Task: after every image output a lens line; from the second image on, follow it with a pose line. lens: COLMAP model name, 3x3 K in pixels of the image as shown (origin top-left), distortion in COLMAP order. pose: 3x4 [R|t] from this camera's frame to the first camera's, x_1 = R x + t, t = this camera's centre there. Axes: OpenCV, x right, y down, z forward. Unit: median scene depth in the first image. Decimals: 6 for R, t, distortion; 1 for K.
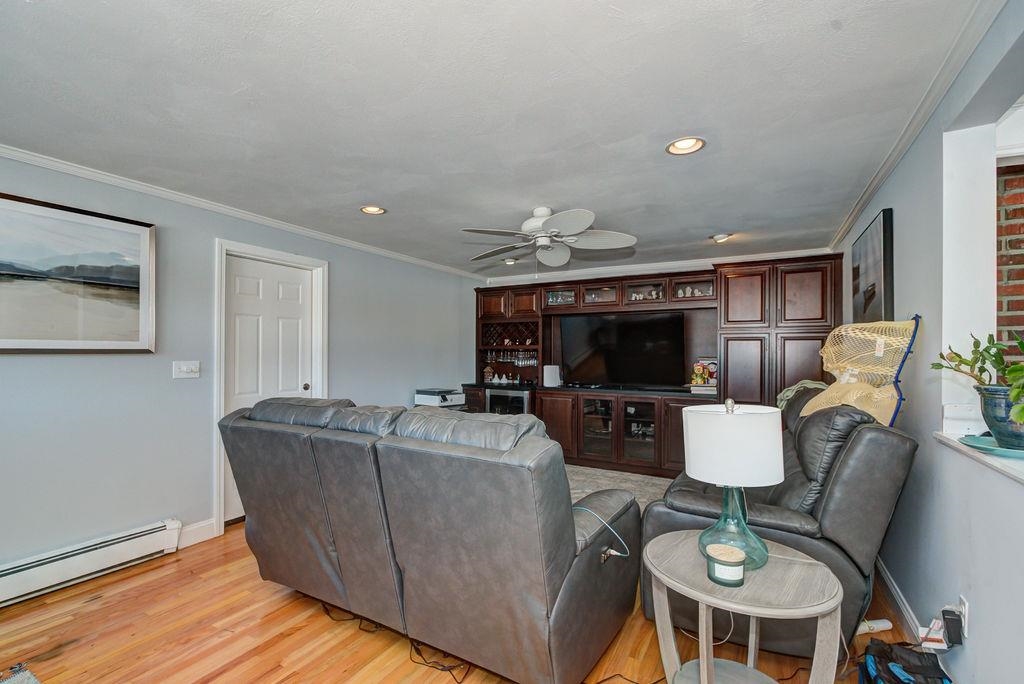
lens RADIAL K [[464.1, 0, 512.2], [0, 464.1, 356.3], [0, 0, 1]] dist [0.000982, -0.000275]
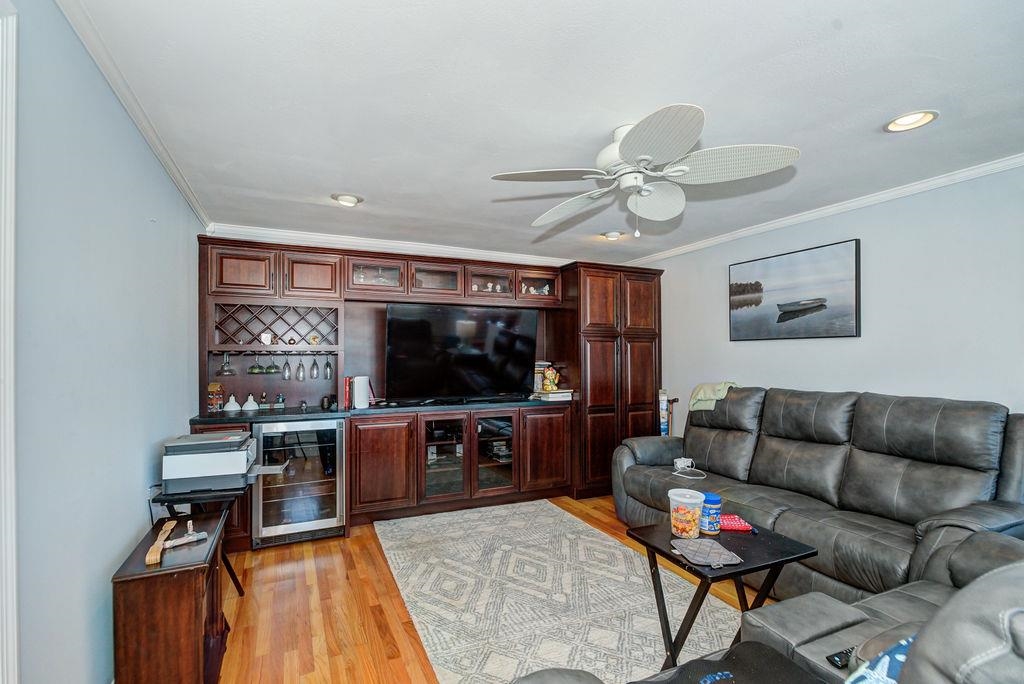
lens RADIAL K [[464.1, 0, 512.2], [0, 464.1, 356.3], [0, 0, 1]] dist [0.000982, -0.000275]
pose [[0.581766, -0.003071, 0.813350, -0.832734], [0.006936, 0.999975, -0.001185, -0.016071], [-0.813327, 0.006331, 0.581773, 1.128607]]
